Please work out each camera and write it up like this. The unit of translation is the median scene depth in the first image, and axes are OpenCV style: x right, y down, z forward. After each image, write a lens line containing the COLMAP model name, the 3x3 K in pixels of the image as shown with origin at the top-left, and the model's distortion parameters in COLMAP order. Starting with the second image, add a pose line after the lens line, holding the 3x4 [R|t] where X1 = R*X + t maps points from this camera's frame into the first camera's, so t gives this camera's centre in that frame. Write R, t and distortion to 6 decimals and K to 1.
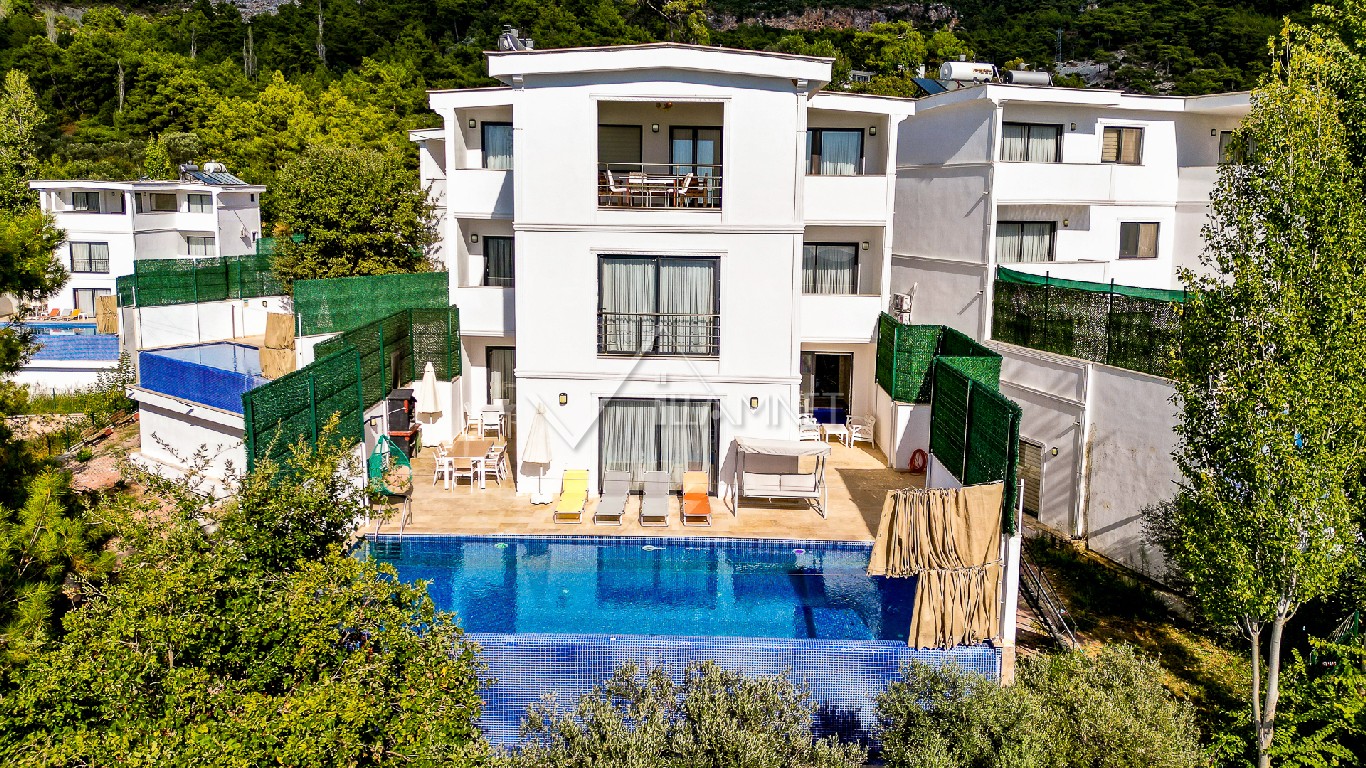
lens RADIAL K [[976.4, 0, 683.0], [0, 976.4, 384.0], [0, 0, 1]] dist [-0.000510, -0.002159]
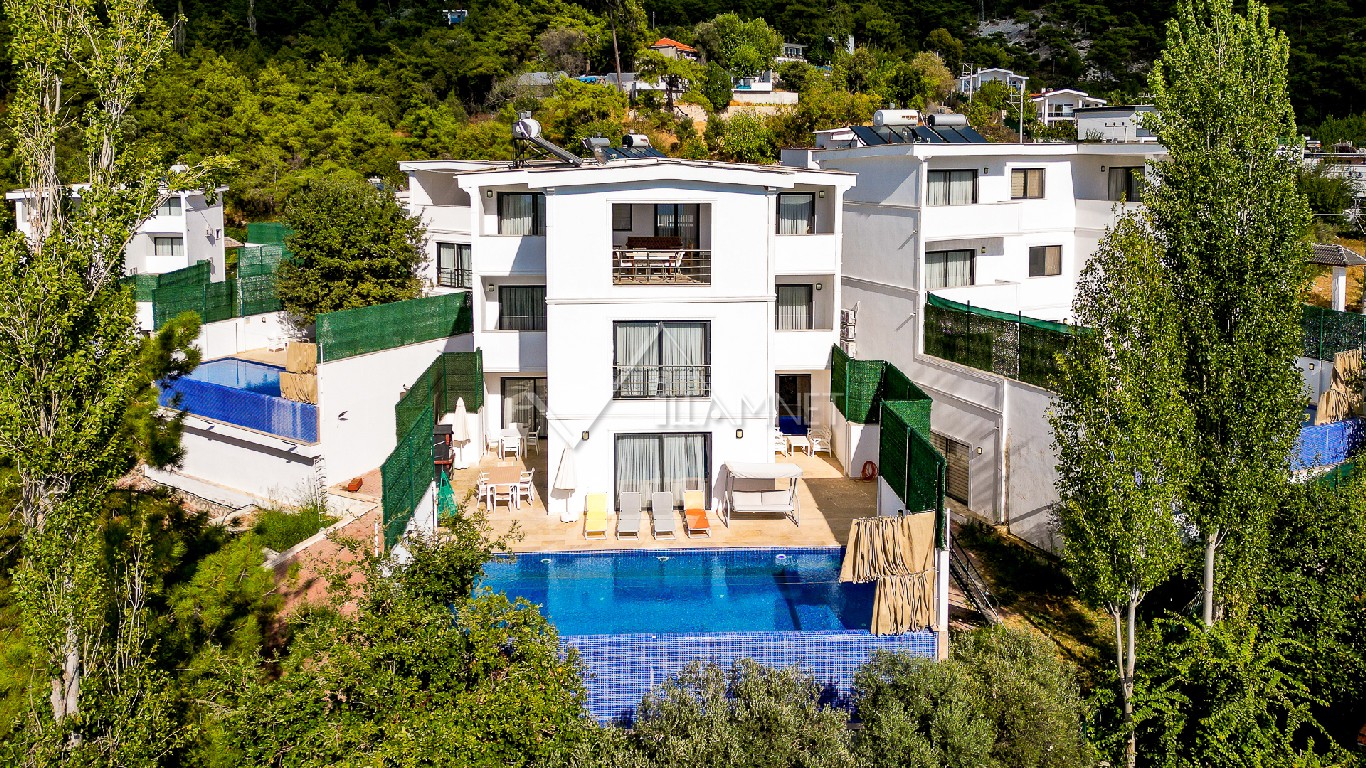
lens RADIAL K [[962.8, 0, 682.1], [0, 962.8, 317.5], [0, 0, 1]] dist [0.006022, 0.001220]
pose [[0.998052, -0.023689, 0.057724, -0.056852], [0.025713, 0.999071, -0.034576, -0.075295], [-0.056851, 0.035993, 0.997734, -0.196030]]
